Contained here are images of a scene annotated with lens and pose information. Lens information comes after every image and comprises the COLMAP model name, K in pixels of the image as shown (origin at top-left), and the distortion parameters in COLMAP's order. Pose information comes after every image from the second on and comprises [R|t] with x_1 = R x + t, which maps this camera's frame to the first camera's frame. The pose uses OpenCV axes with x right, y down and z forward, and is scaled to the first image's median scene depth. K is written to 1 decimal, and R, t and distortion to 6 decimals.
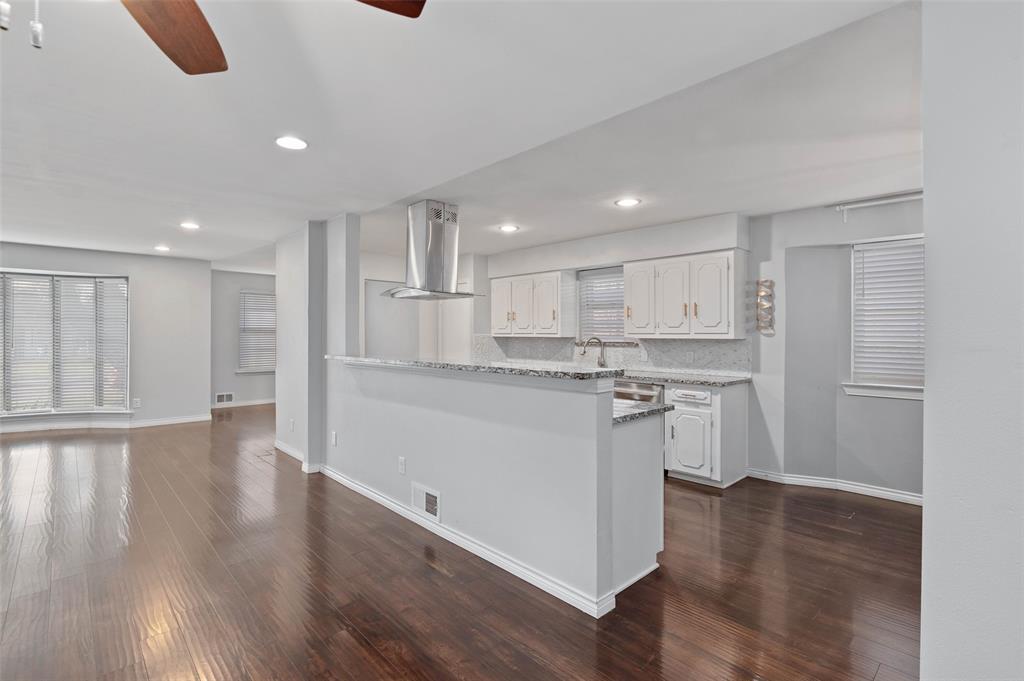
lens RADIAL K [[470.5, 0, 509.0], [0, 470.5, 340.5], [0, 0, 1]] dist [-0.004758, 0.001513]
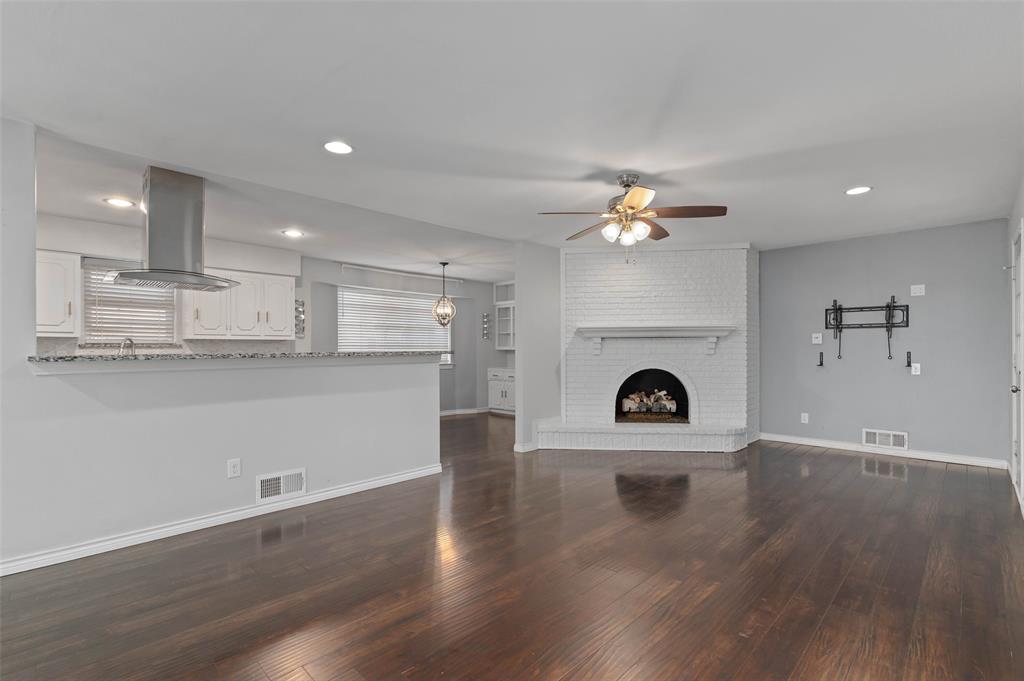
lens RADIAL K [[470.5, 0, 508.9], [0, 470.5, 341.0], [0, 0, 1]] dist [-0.004758, 0.001513]
pose [[-0.025497, 0.007766, 0.999645, -0.904906], [0.011423, 0.999907, -0.007476, 0.017670], [-0.999610, 0.011228, -0.025583, 0.359231]]
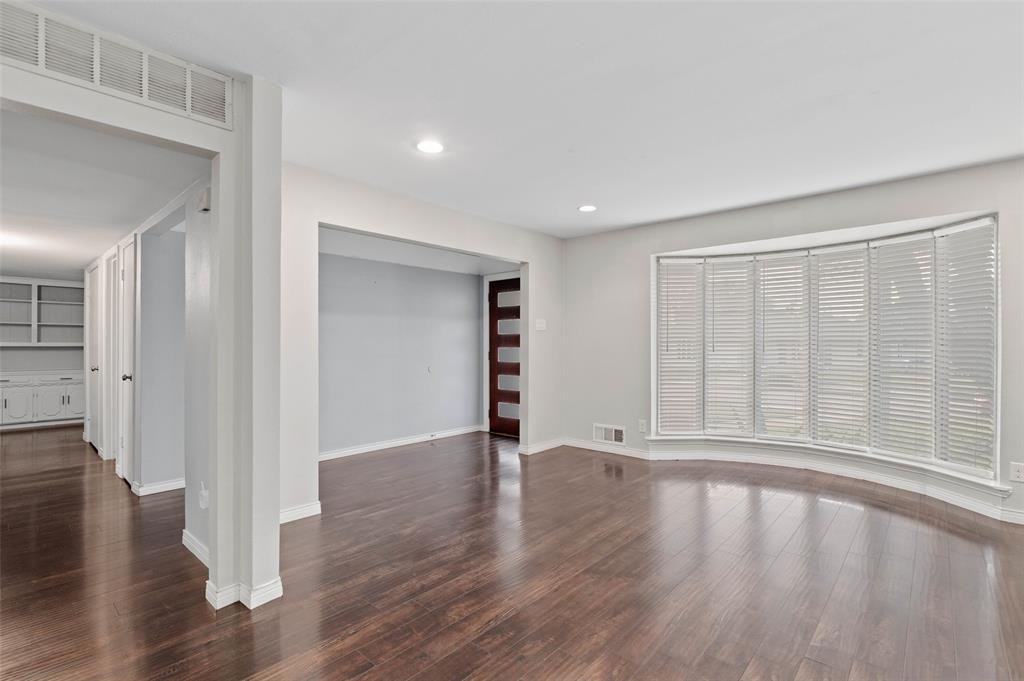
lens RADIAL K [[470.5, 0, 512.0], [0, 470.5, 340.1], [0, 0, 1]] dist [-0.004758, 0.001513]
pose [[0.073348, -0.001722, -0.997305, -0.044945], [-0.004986, 0.999985, -0.002093, -0.000567], [0.997294, 0.005126, 0.073338, 0.588364]]
